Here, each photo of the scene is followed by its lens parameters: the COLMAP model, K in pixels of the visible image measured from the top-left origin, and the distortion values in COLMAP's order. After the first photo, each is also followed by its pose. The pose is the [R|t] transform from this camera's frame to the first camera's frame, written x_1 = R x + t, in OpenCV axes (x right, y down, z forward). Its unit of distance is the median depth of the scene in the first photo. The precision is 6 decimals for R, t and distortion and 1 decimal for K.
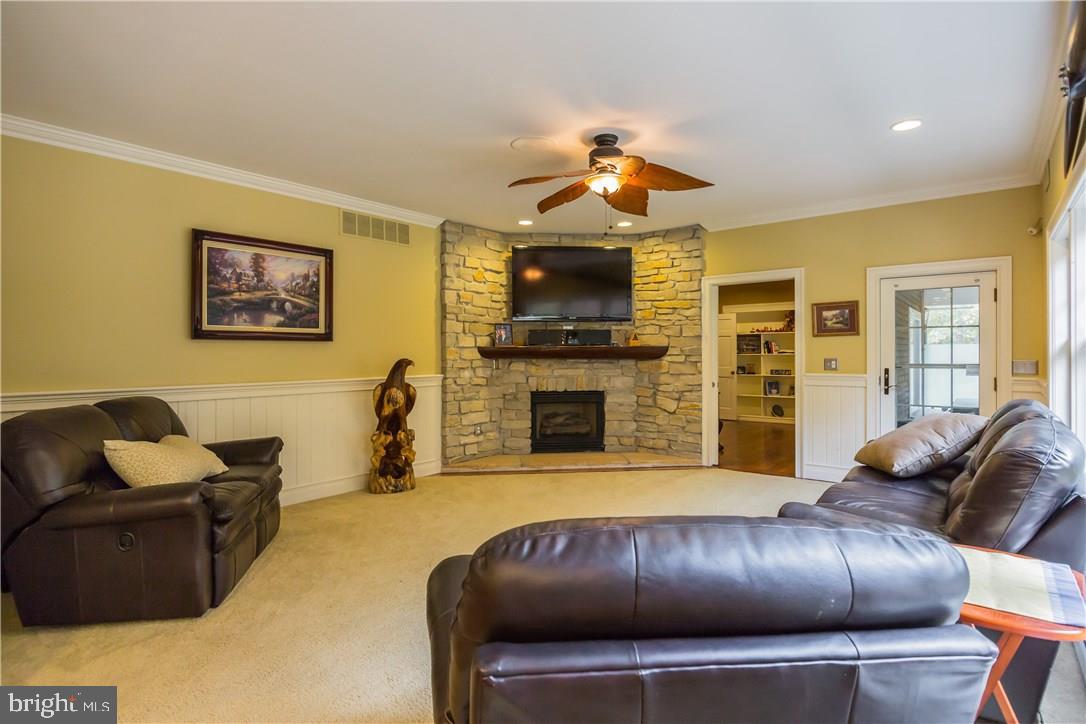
lens RADIAL K [[546.2, 0, 543.8], [0, 546.2, 350.6], [0, 0, 1]] dist [-0.010243, -0.001509]
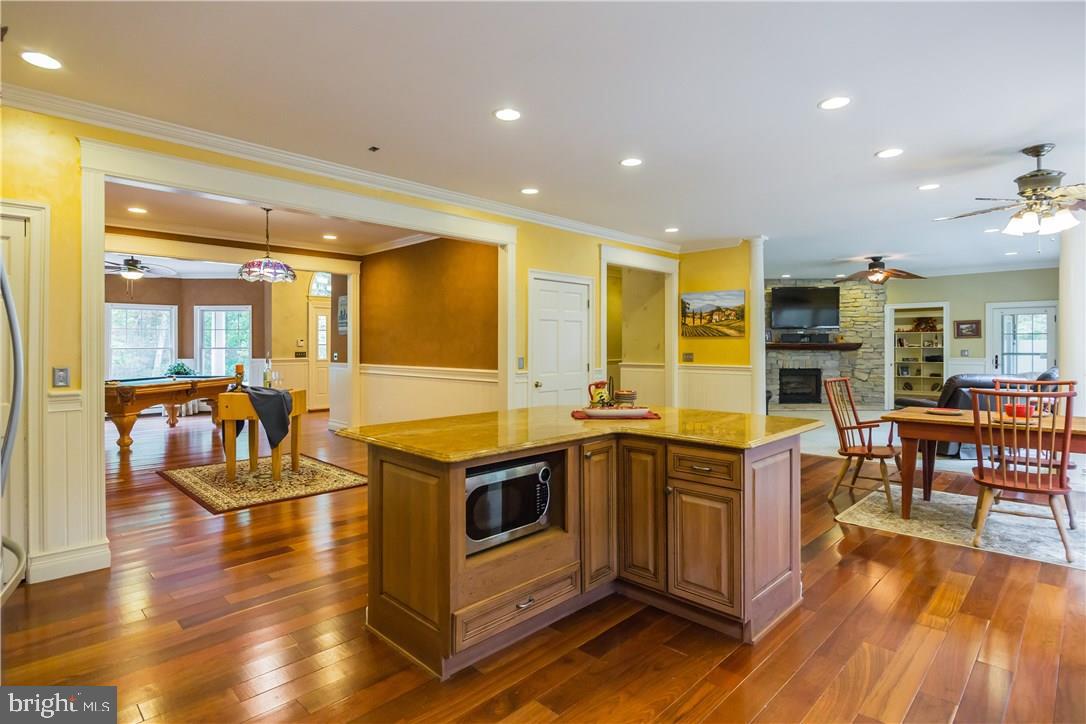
lens RADIAL K [[560.9, 0, 537.2], [0, 560.9, 342.7], [0, 0, 1]] dist [-0.013672, -0.001289]
pose [[0.995321, 0.000557, -0.096622, -0.641333], [-0.000548, 1.000000, 0.000116, -0.008800], [0.096622, -0.000063, 0.995321, -0.895003]]
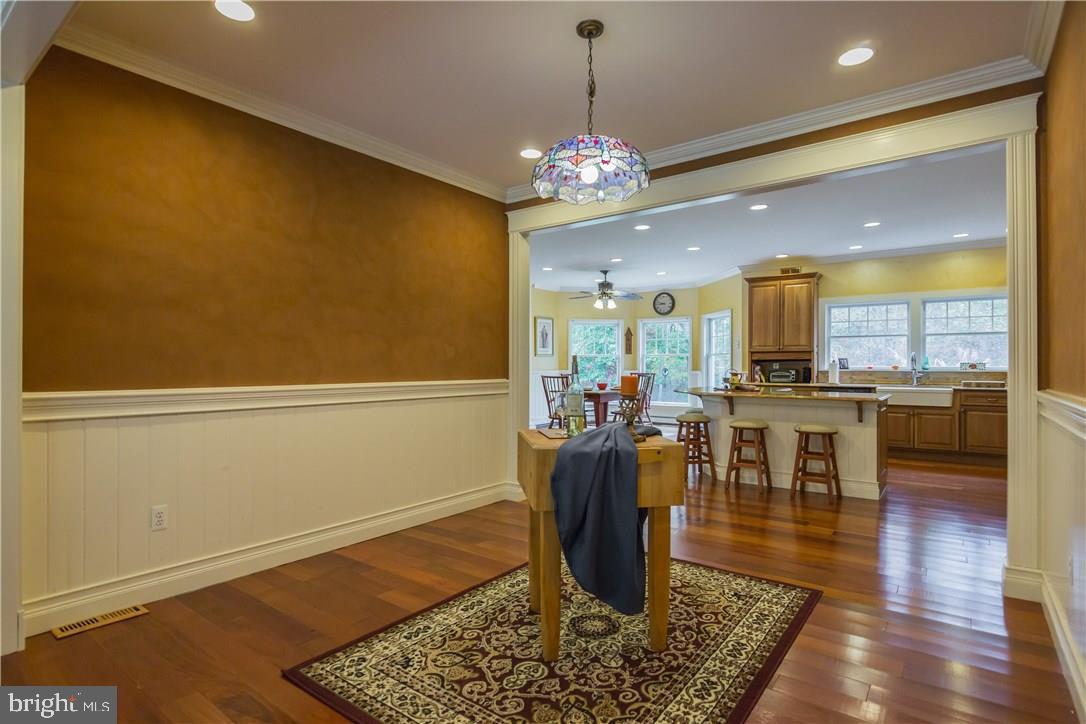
lens RADIAL K [[543.7, 0, 543.0], [0, 543.7, 362.0], [0, 0, 1]] dist [0.000401, -0.000369]
pose [[-0.041369, 0.007563, 0.999115, -1.520632], [-0.005207, 0.999956, -0.007785, 0.018132], [-0.999130, -0.005525, -0.041328, -0.018380]]
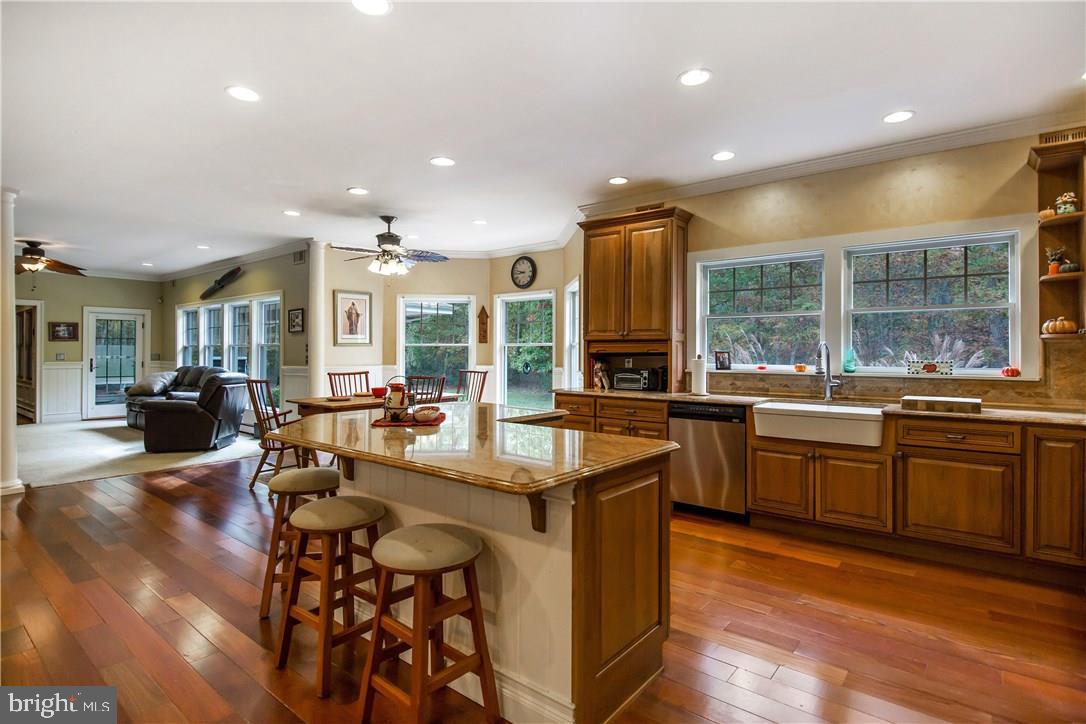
lens RADIAL K [[546.2, 0, 543.8], [0, 546.2, 350.6], [0, 0, 1]] dist [-0.010243, -0.001509]
pose [[-0.009683, 0.006006, 0.999935, -1.066830], [-0.008154, 0.999948, -0.006085, 0.002406], [-0.999920, -0.008212, -0.009634, -0.486296]]
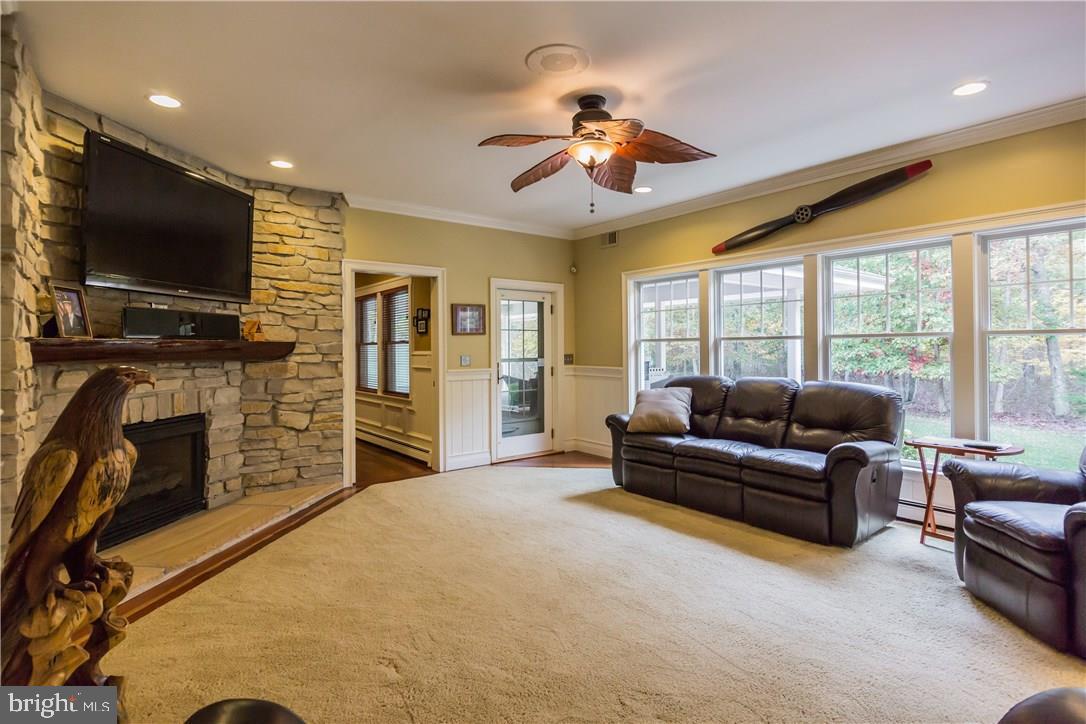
lens RADIAL K [[546.2, 0, 543.8], [0, 546.2, 350.6], [0, 0, 1]] dist [-0.010243, -0.001509]
pose [[0.223867, -0.002123, 0.974617, -0.424693], [0.003877, 0.999992, 0.001287, 0.003735], [-0.974612, 0.003490, 0.223873, 0.499826]]
